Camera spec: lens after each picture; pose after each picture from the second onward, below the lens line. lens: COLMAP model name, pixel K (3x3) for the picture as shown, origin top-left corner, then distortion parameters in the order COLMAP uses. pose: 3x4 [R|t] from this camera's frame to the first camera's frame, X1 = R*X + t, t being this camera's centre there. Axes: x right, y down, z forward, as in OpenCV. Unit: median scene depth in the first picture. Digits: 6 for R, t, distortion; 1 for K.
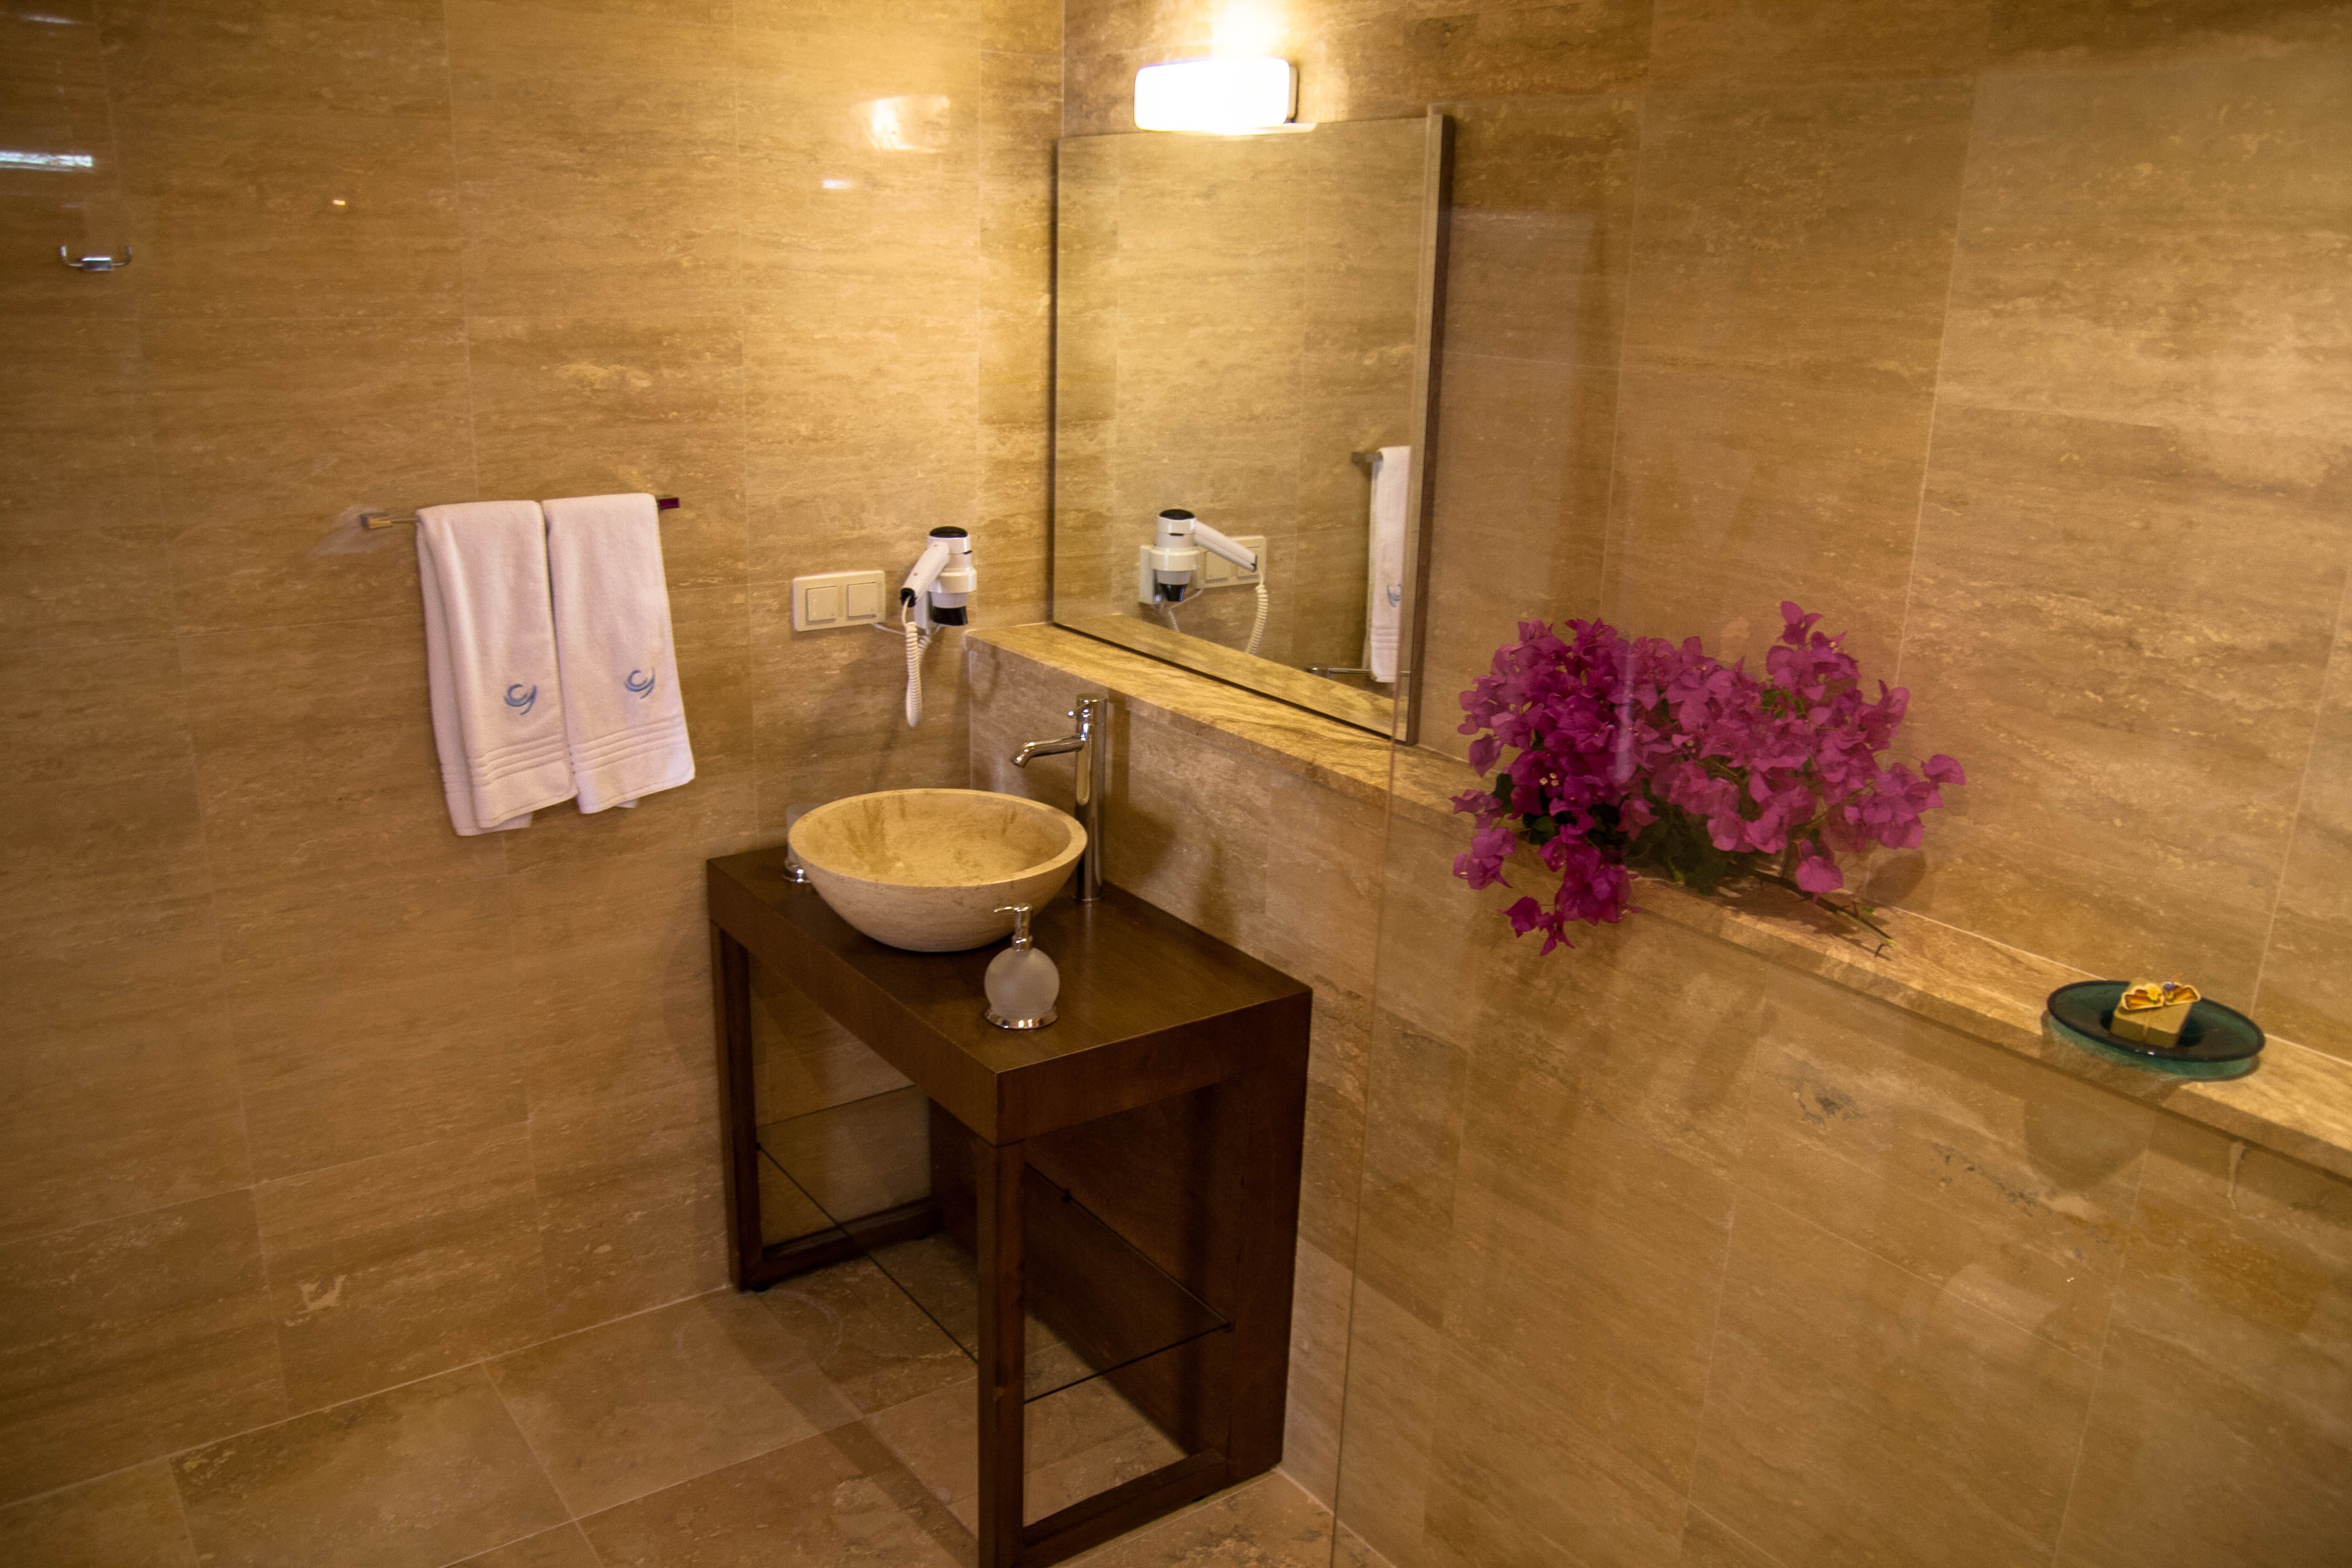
lens RADIAL K [[1794.7, 0, 1186.1], [0, 1794.7, 821.2], [0, 0, 1]] dist [-0.124265, 0.100722]
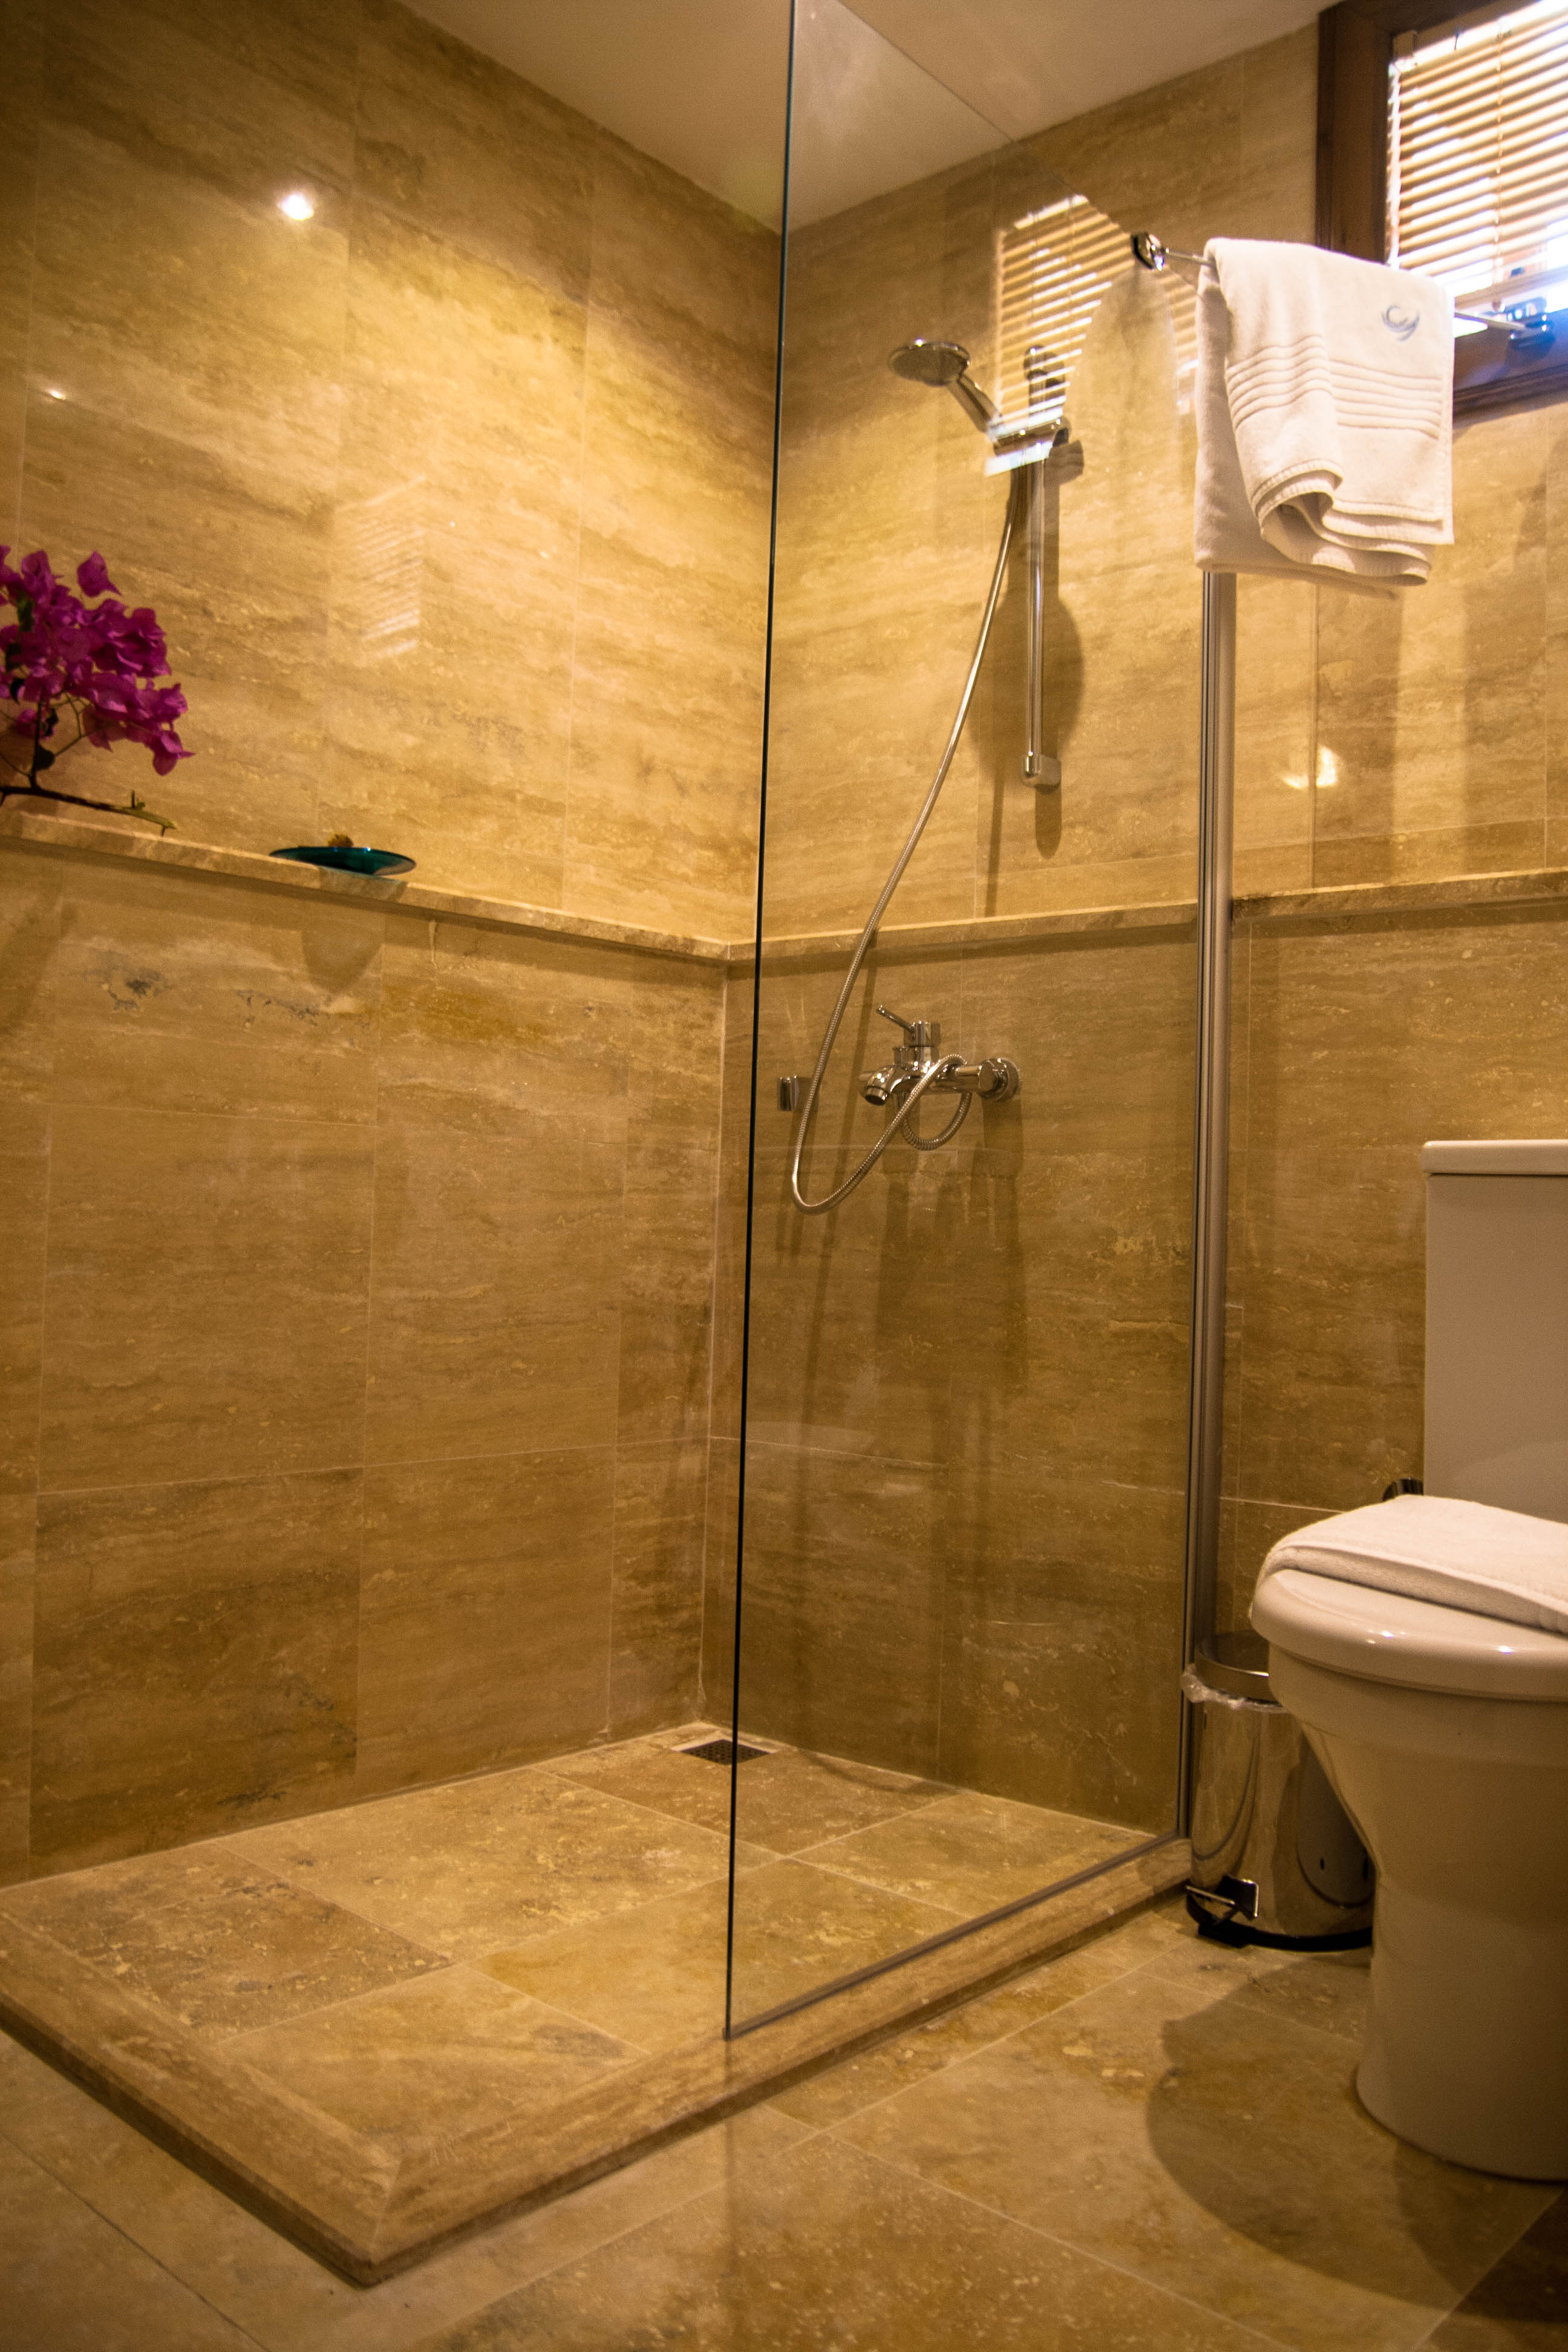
lens RADIAL K [[1831.9, 0, 784.0], [0, 1831.9, 1176.0], [0, 0, 1]] dist [-0.131231, 0.120306]
pose [[-0.199809, -0.014136, 0.979733, -0.858735], [0.252655, 0.965340, 0.065456, 0.324678], [-0.946700, 0.260613, -0.189312, 0.936967]]
